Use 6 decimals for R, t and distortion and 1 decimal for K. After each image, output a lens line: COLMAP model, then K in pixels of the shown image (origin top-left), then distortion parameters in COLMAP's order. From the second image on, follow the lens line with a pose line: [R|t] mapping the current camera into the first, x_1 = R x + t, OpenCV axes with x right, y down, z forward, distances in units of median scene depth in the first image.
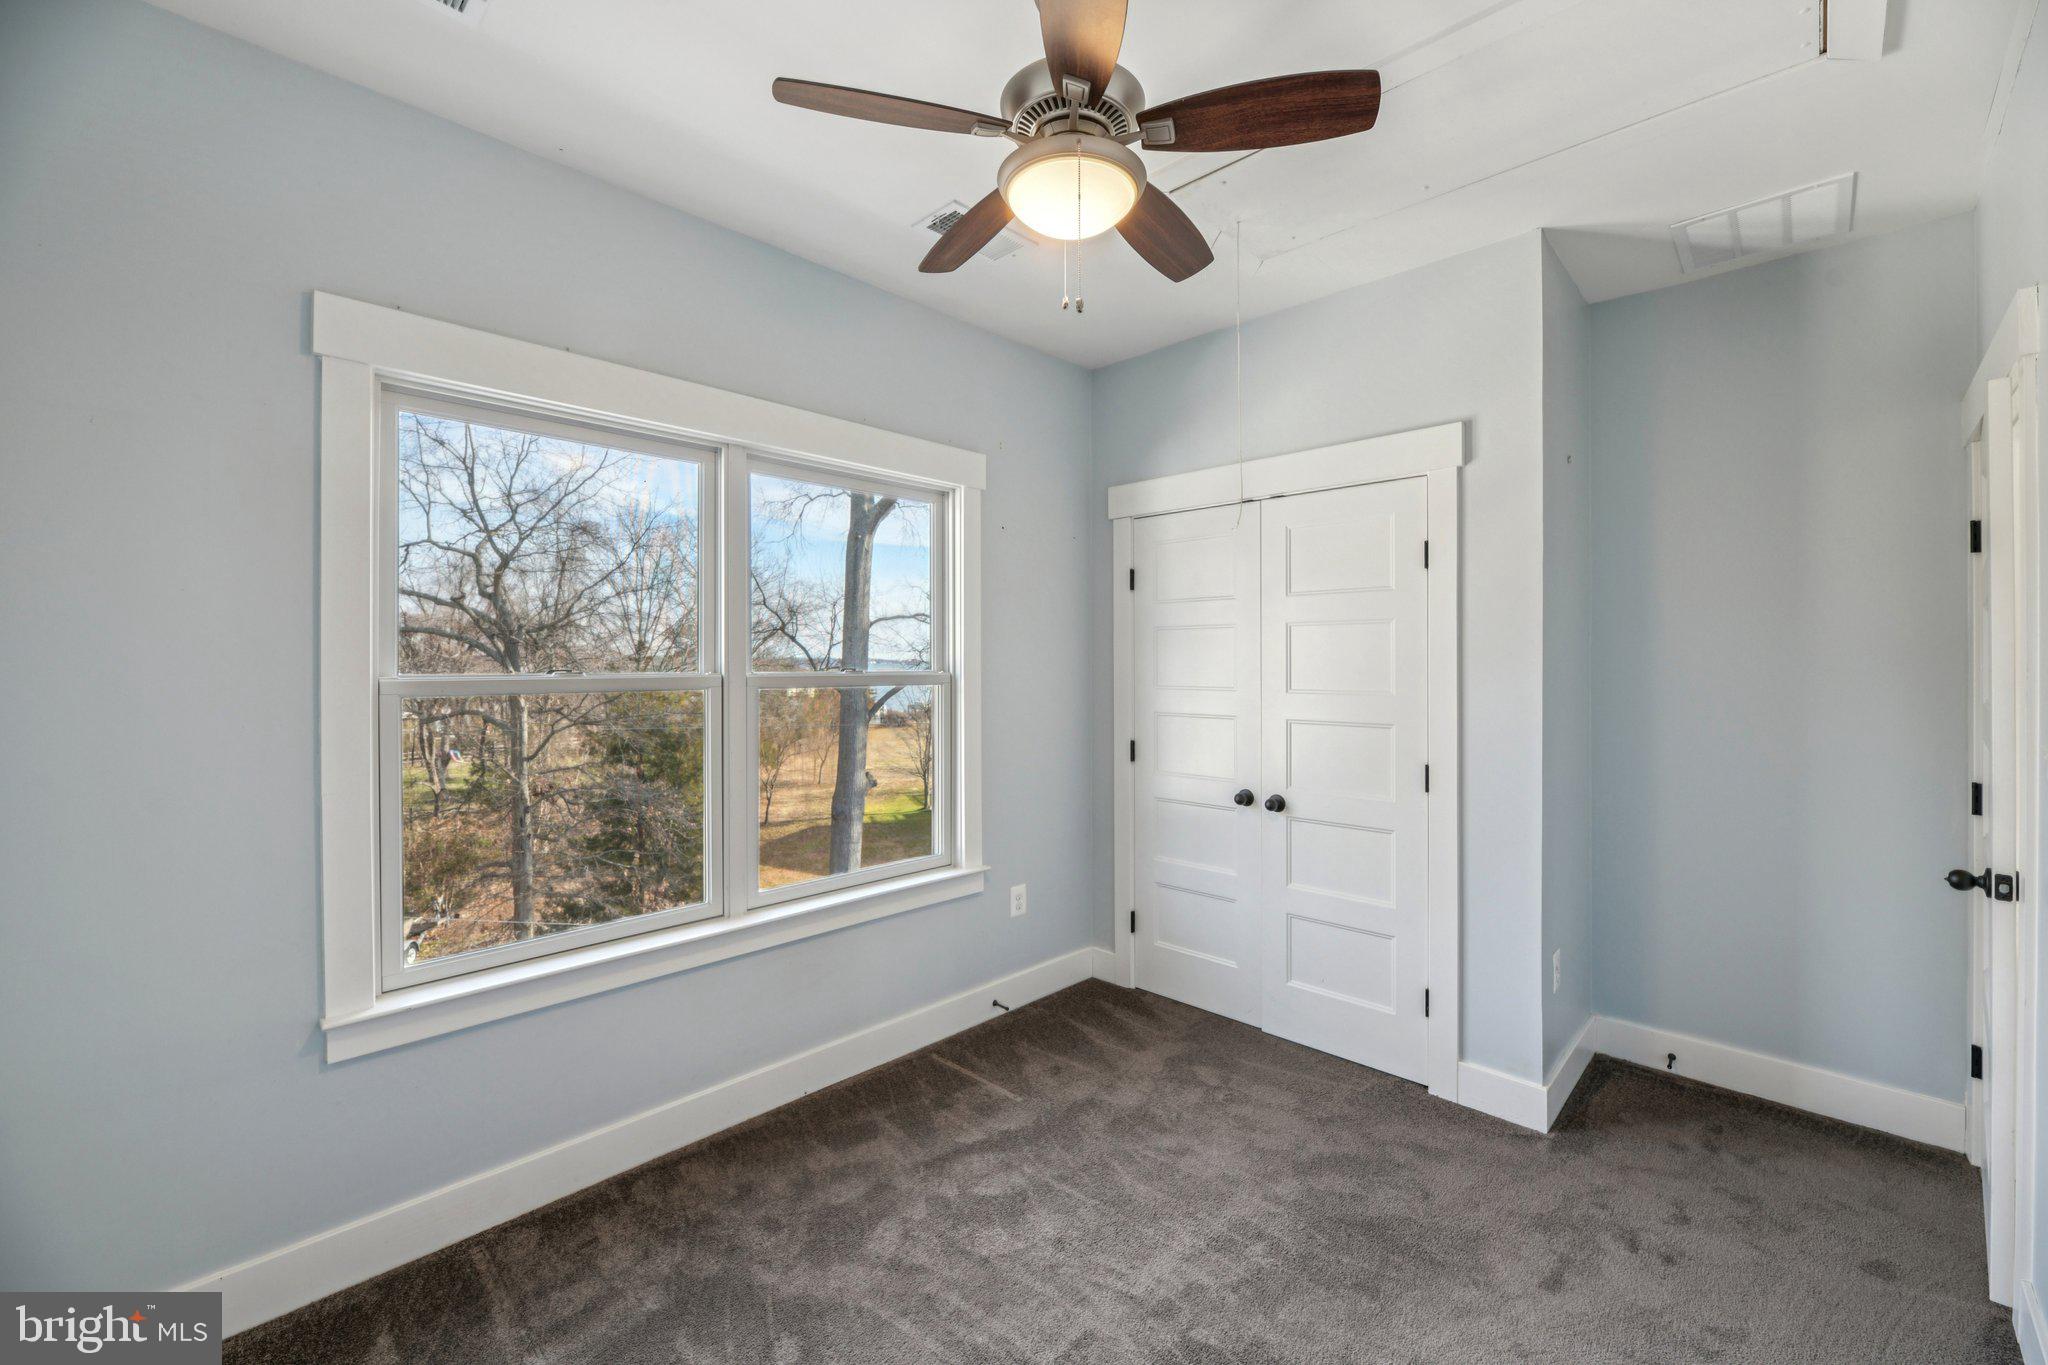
lens RADIAL K [[834.2, 0, 1029.1], [0, 834.2, 669.9], [0, 0, 1]] dist [0.001367, -0.000291]
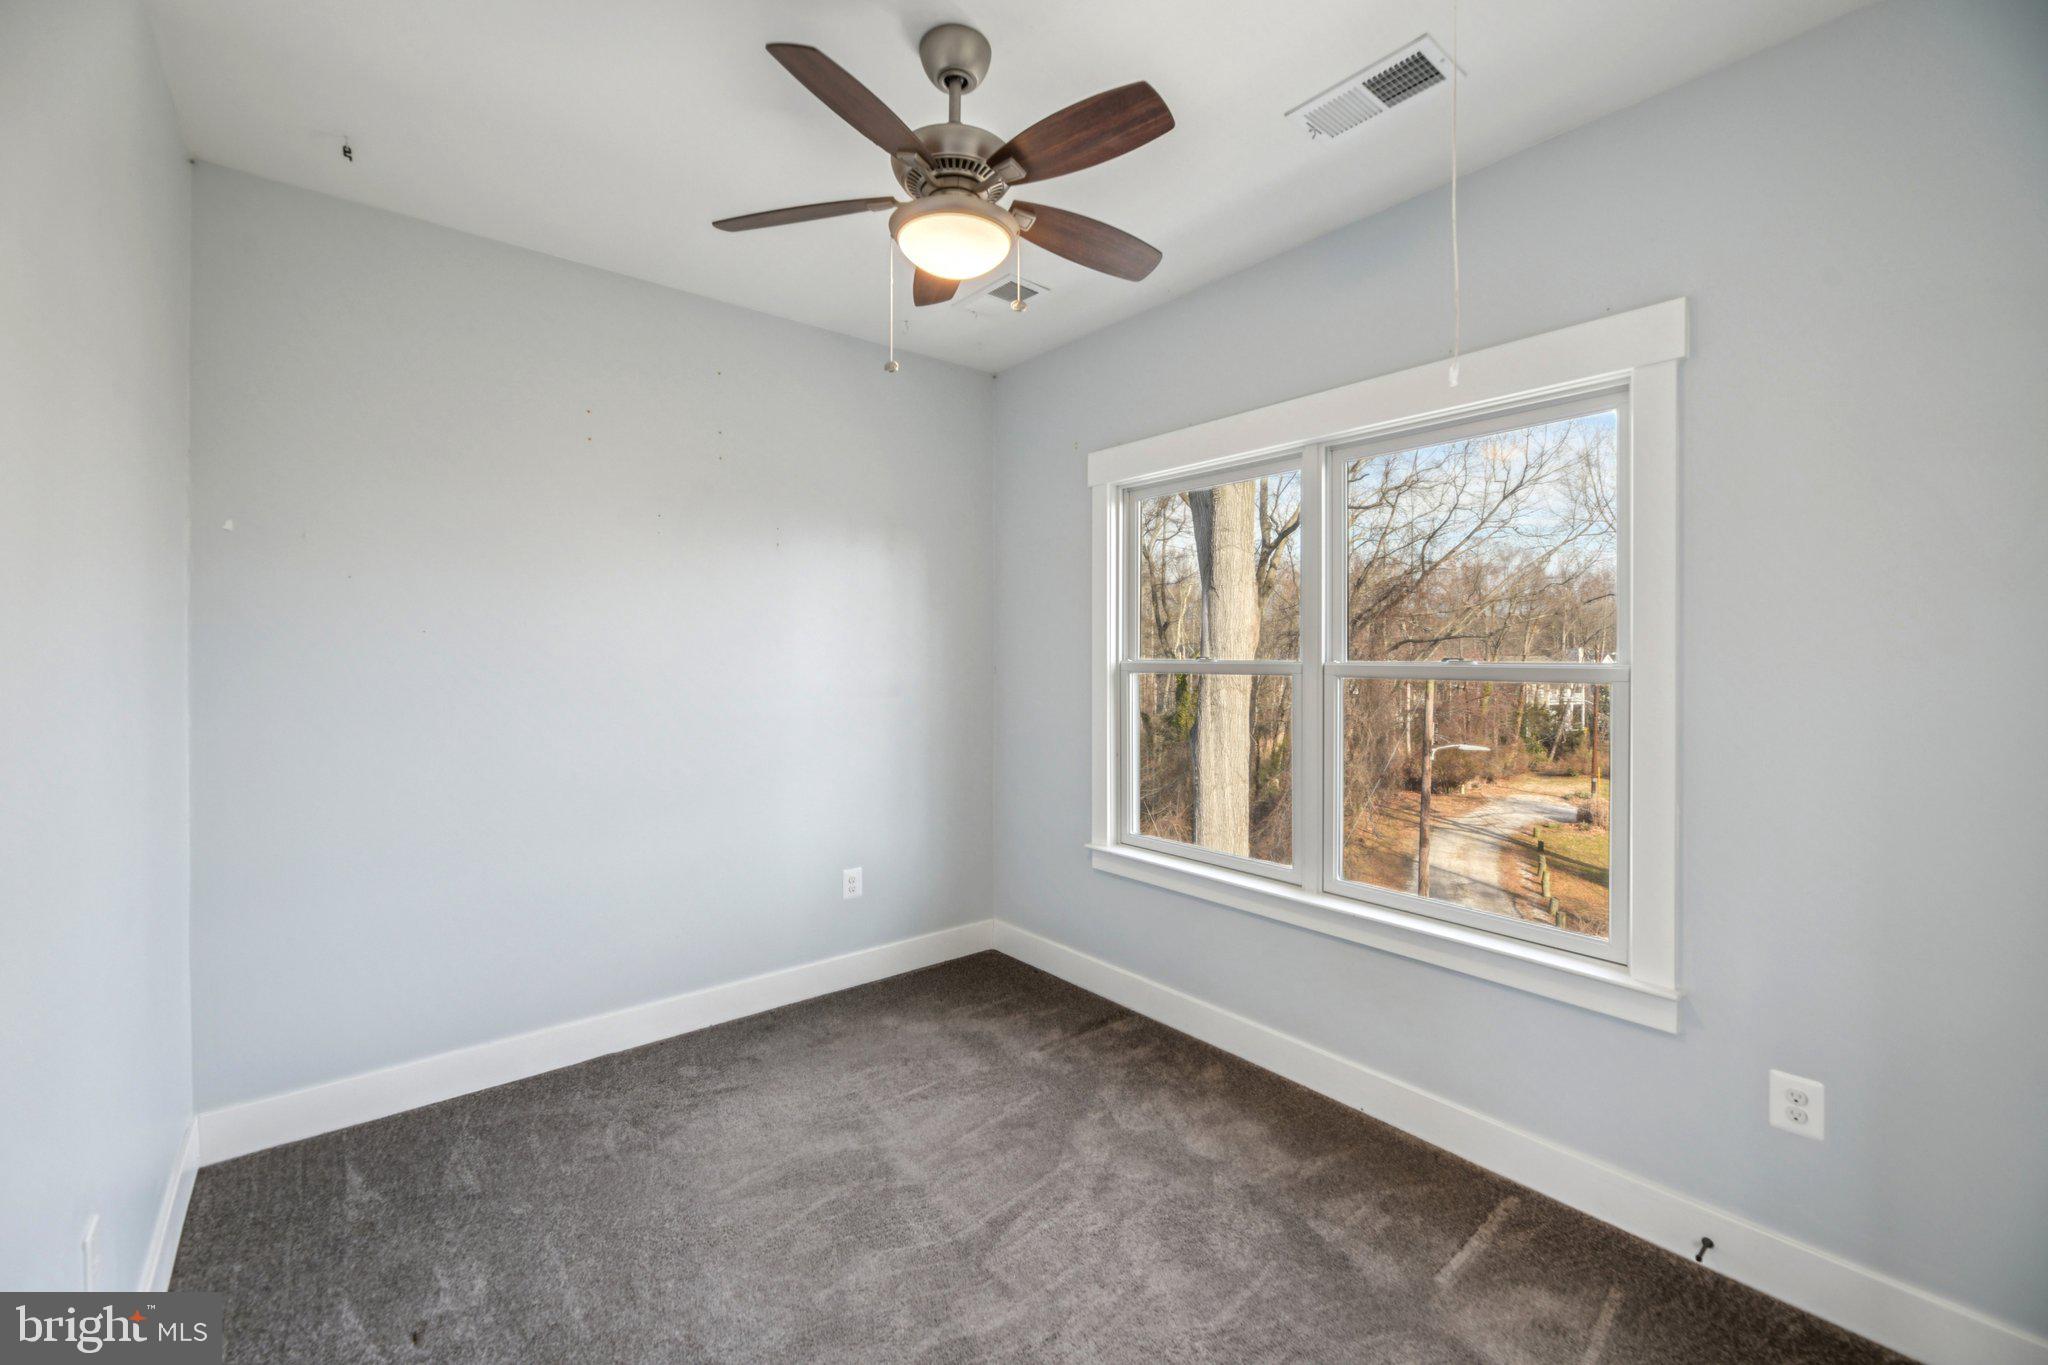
lens RADIAL K [[834.2, 0, 1019.4], [0, 834.2, 667.9], [0, 0, 1]] dist [0.001367, -0.000291]
pose [[-0.112702, 0.017946, -0.993467, 0.721815], [-0.006540, 0.999802, 0.018803, -0.005107], [0.993607, 0.008616, -0.112563, 0.739364]]
